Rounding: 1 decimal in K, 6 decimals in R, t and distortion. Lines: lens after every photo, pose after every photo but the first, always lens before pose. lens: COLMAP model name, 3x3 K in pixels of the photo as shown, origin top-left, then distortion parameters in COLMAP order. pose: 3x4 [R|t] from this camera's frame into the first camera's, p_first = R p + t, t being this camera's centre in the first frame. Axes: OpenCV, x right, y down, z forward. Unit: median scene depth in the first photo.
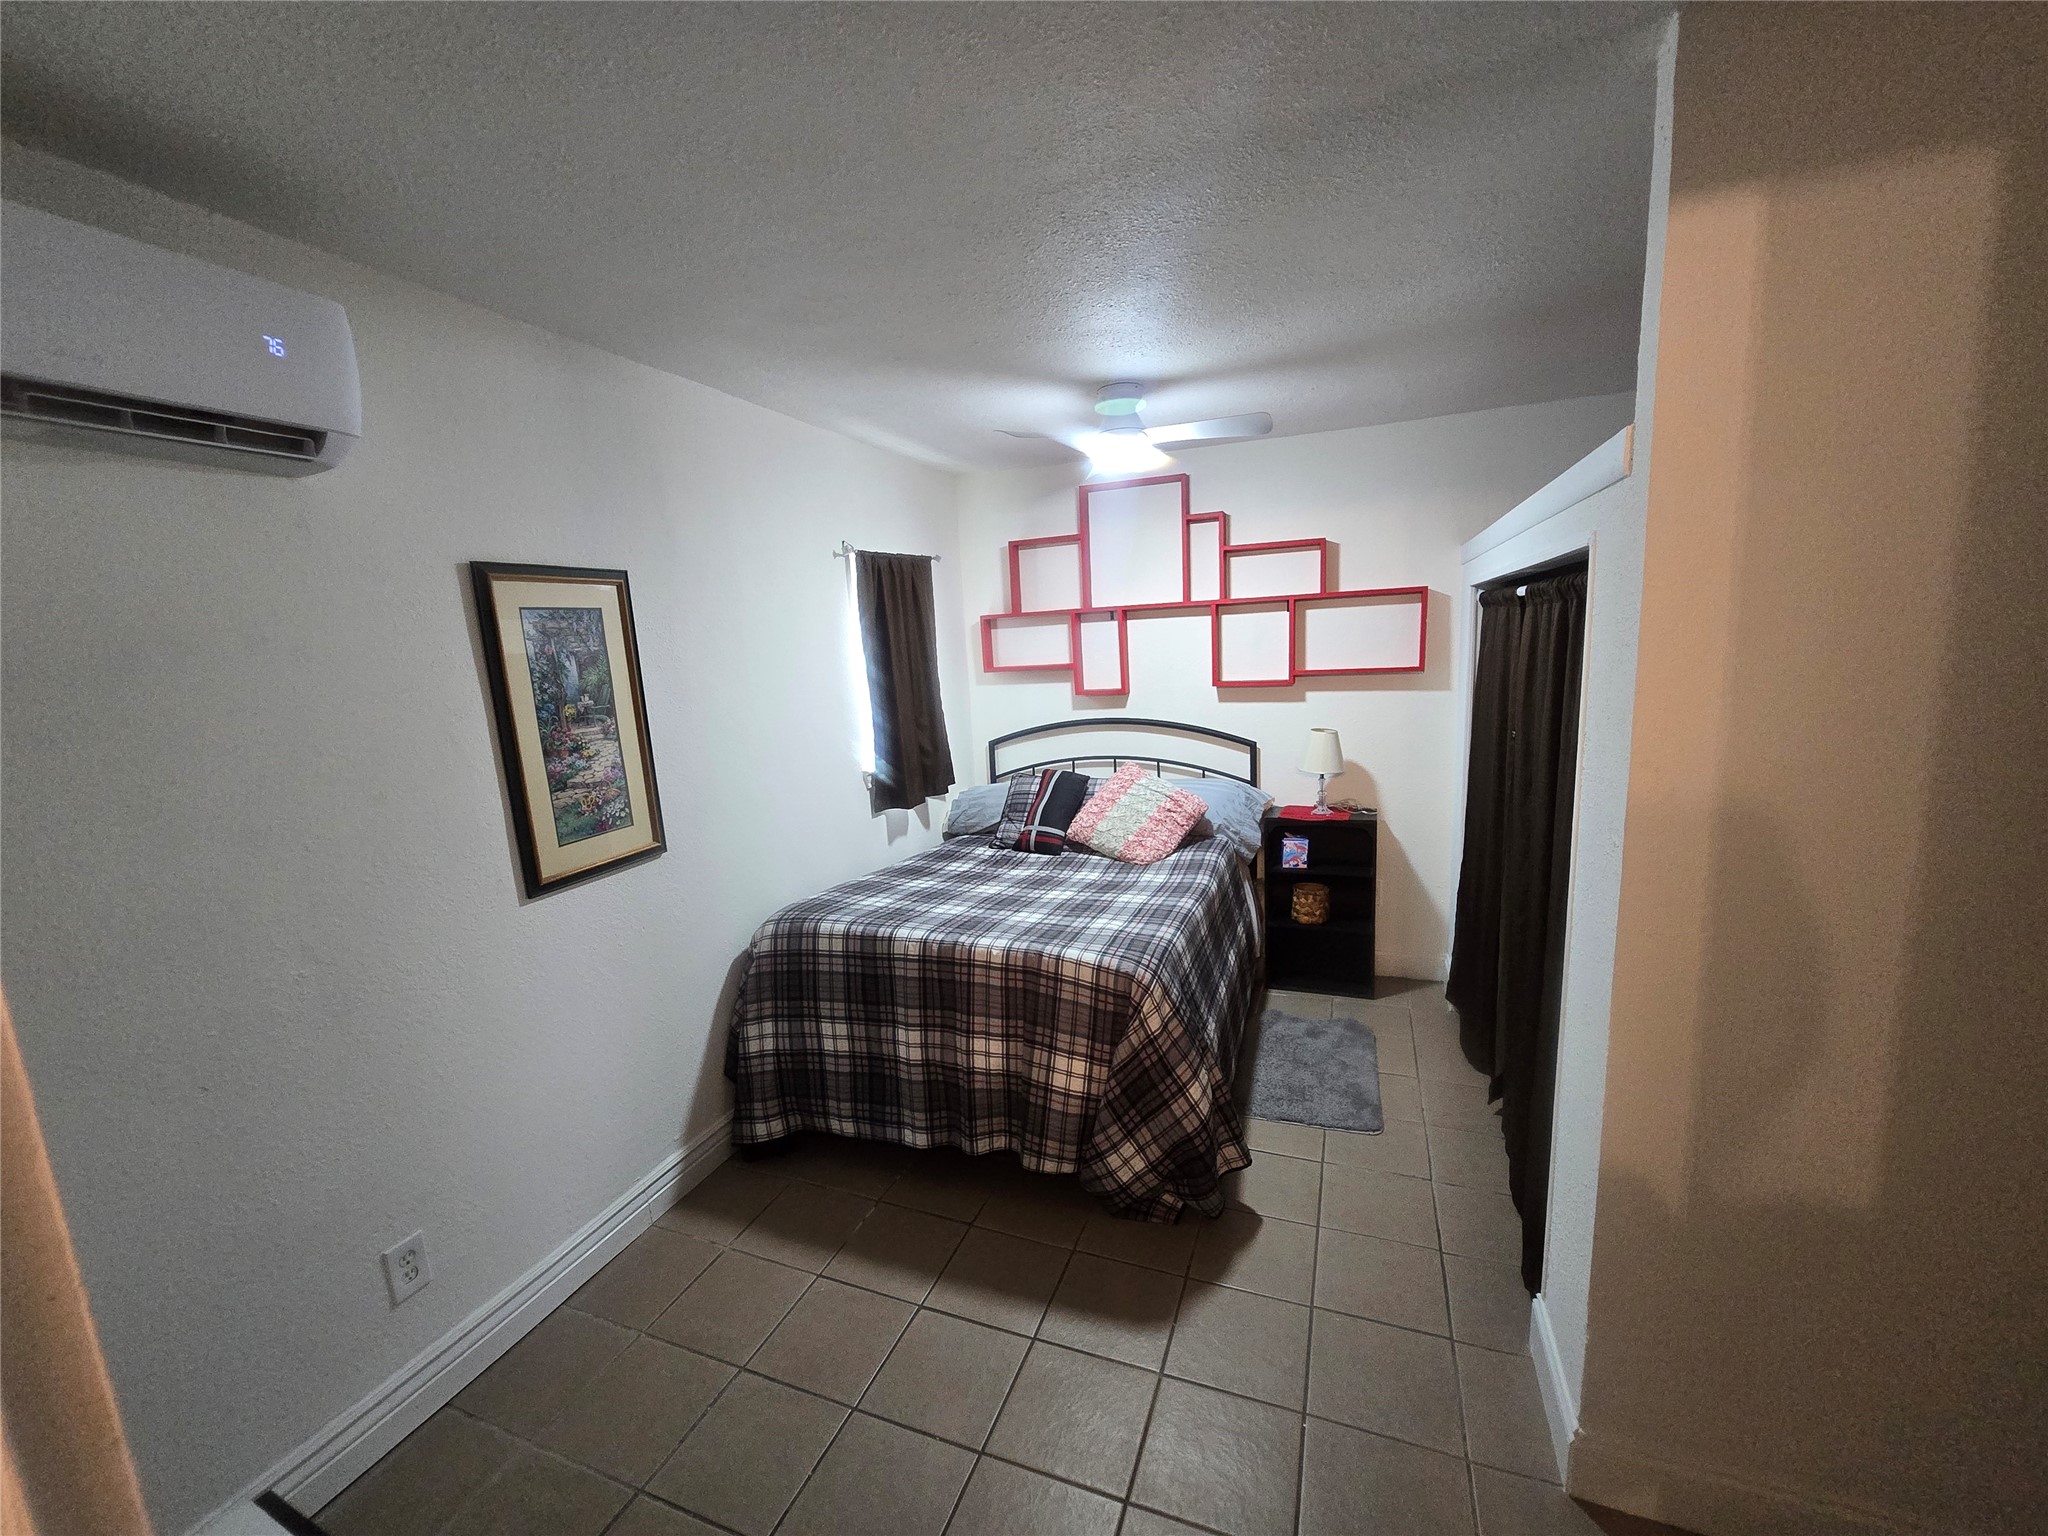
lens RADIAL K [[842.3, 0, 1005.9], [0, 842.3, 778.4], [0, 0, 1]] dist [-0.007239, 0.002836]
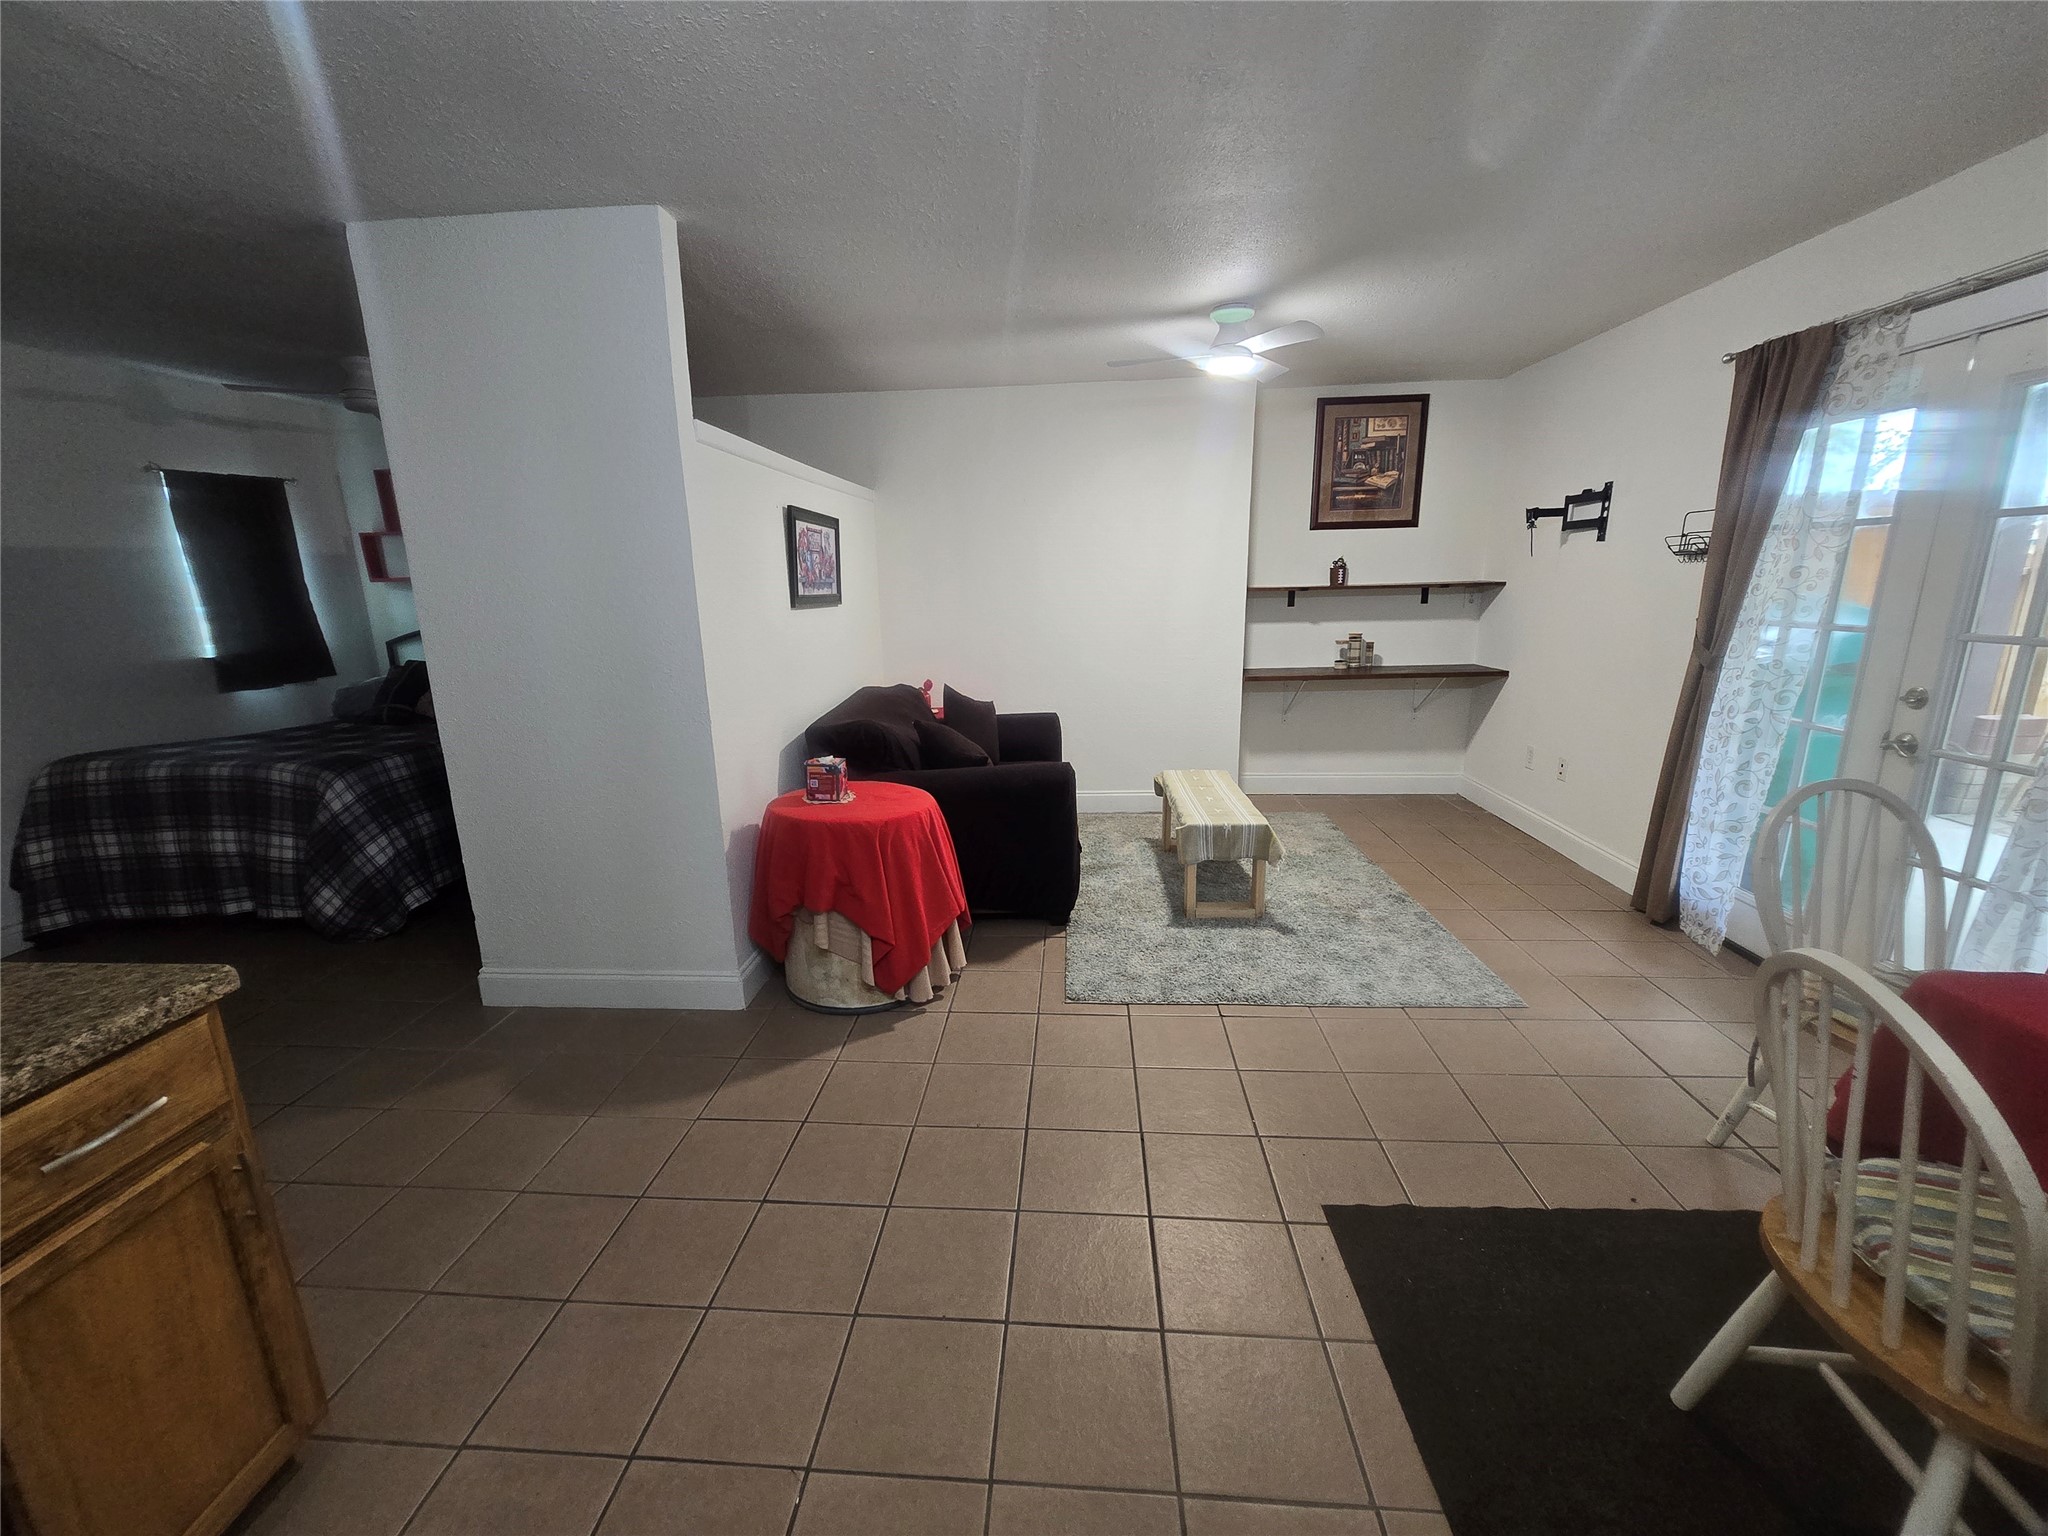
lens RADIAL K [[842.3, 0, 1024.5], [0, 842.3, 783.7], [0, 0, 1]] dist [-0.007239, 0.002836]
pose [[0.950009, -0.042498, 0.309316, 0.741037], [0.020203, 0.996984, 0.074929, 0.138142], [-0.311568, -0.064934, 0.948003, -0.670066]]
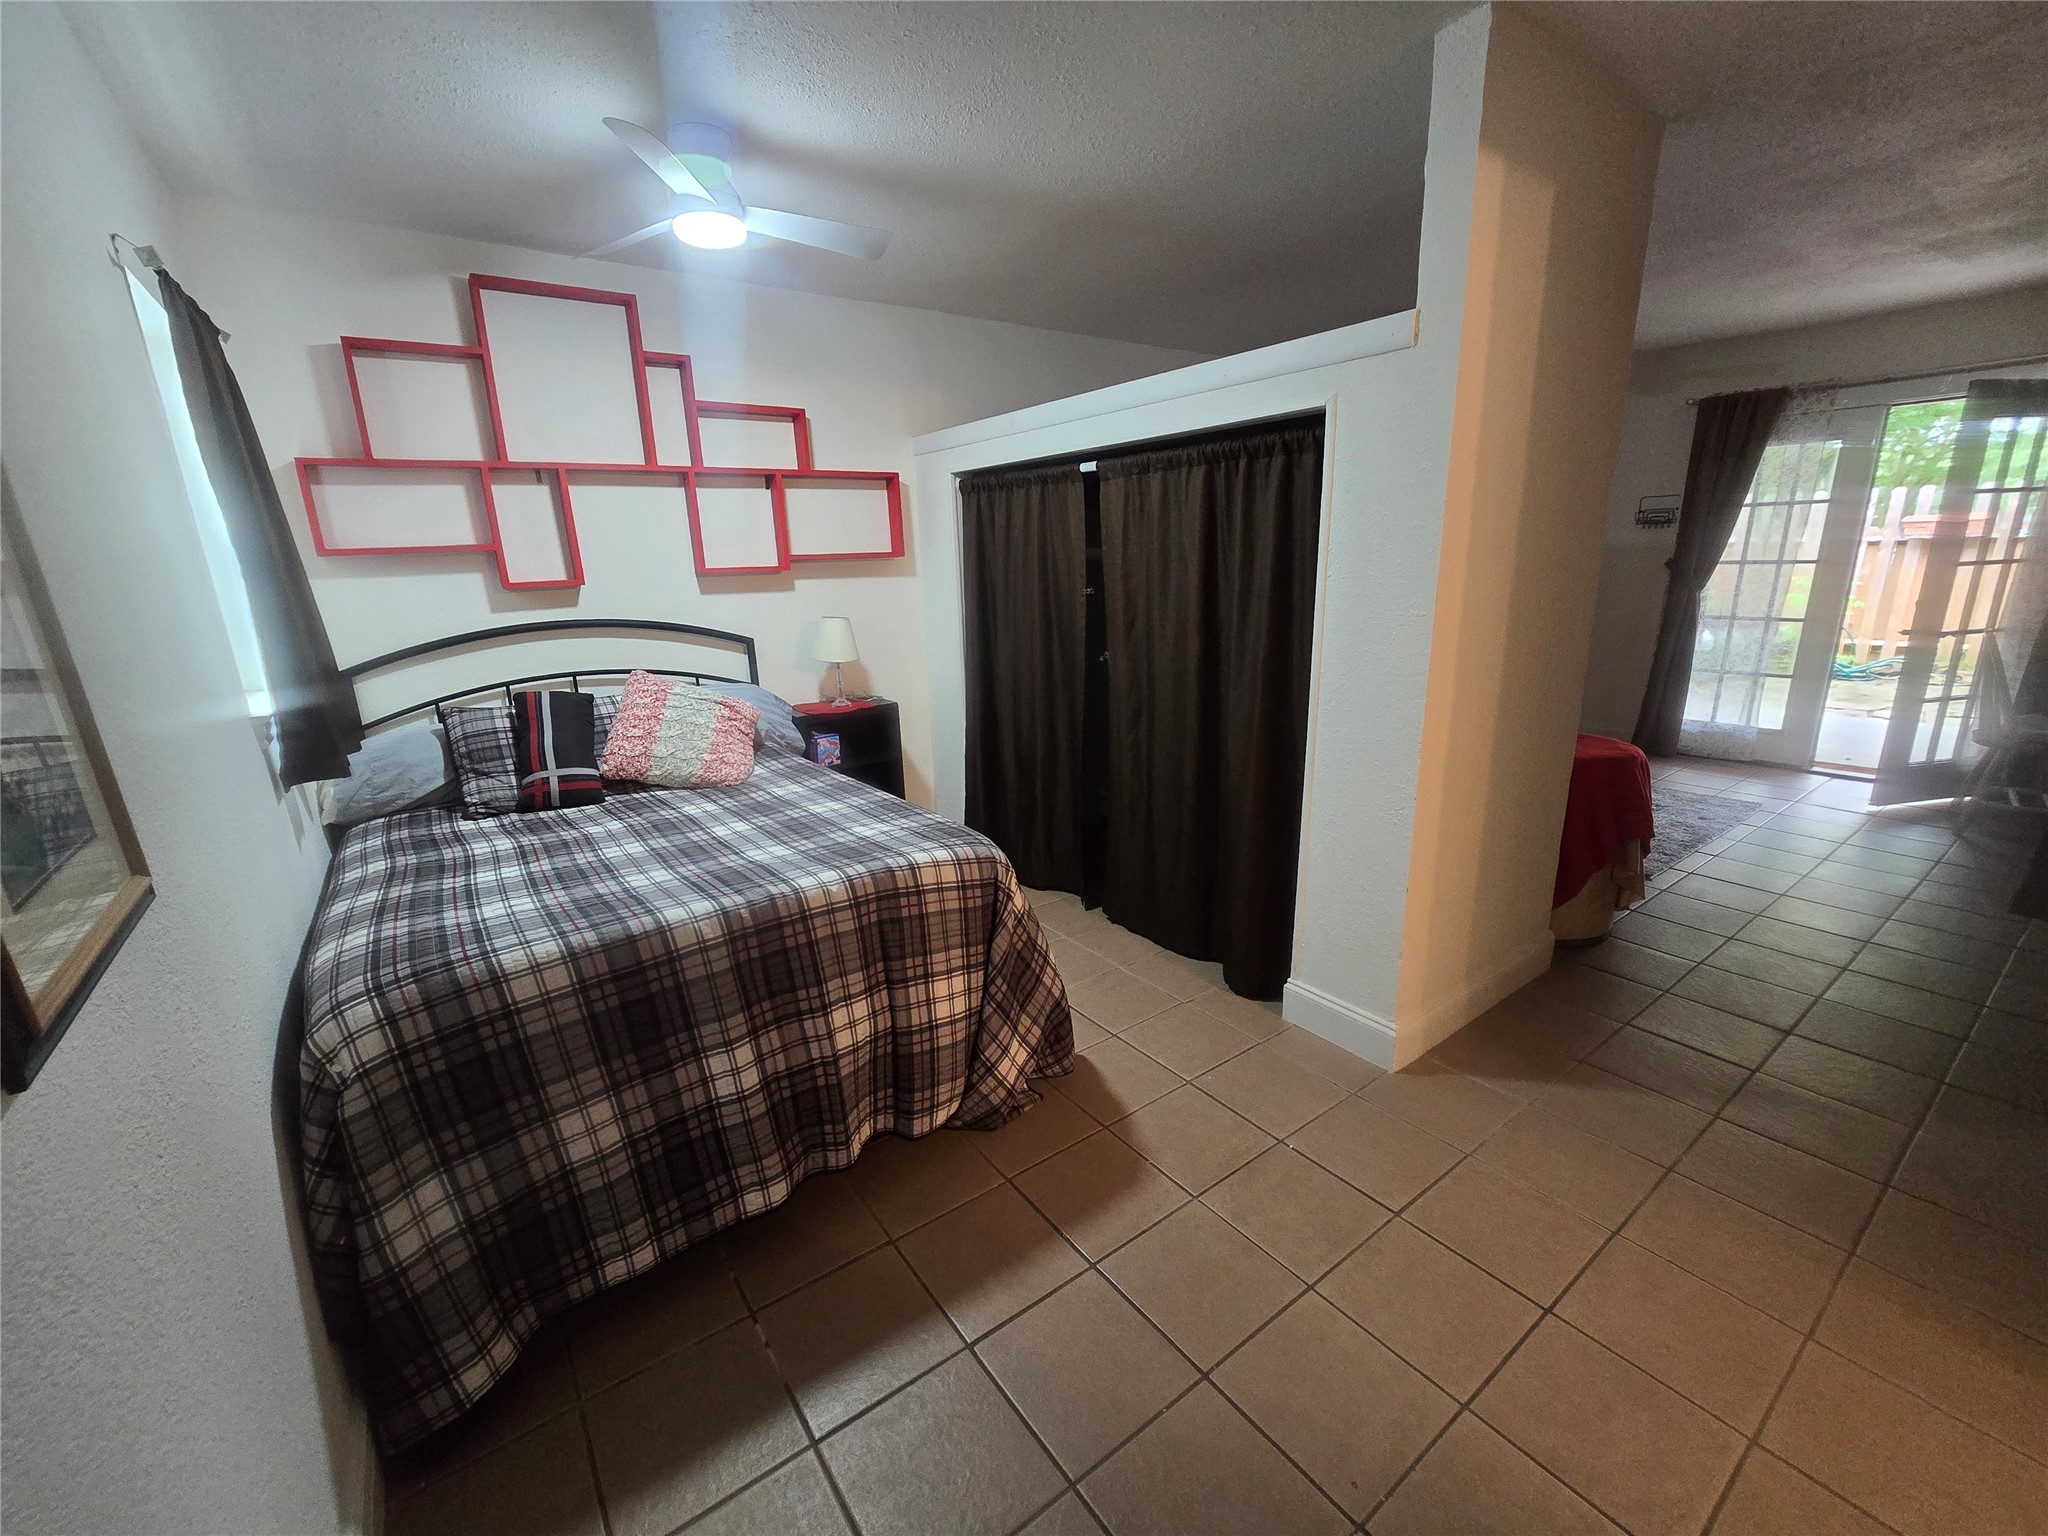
lens RADIAL K [[842.3, 0, 1021.3], [0, 842.3, 784.7], [0, 0, 1]] dist [-0.007239, 0.002836]
pose [[0.527884, -0.191837, 0.827367, -0.464610], [0.138529, 0.980559, 0.138971, 0.035447], [-0.837943, 0.041253, 0.544197, 0.419159]]
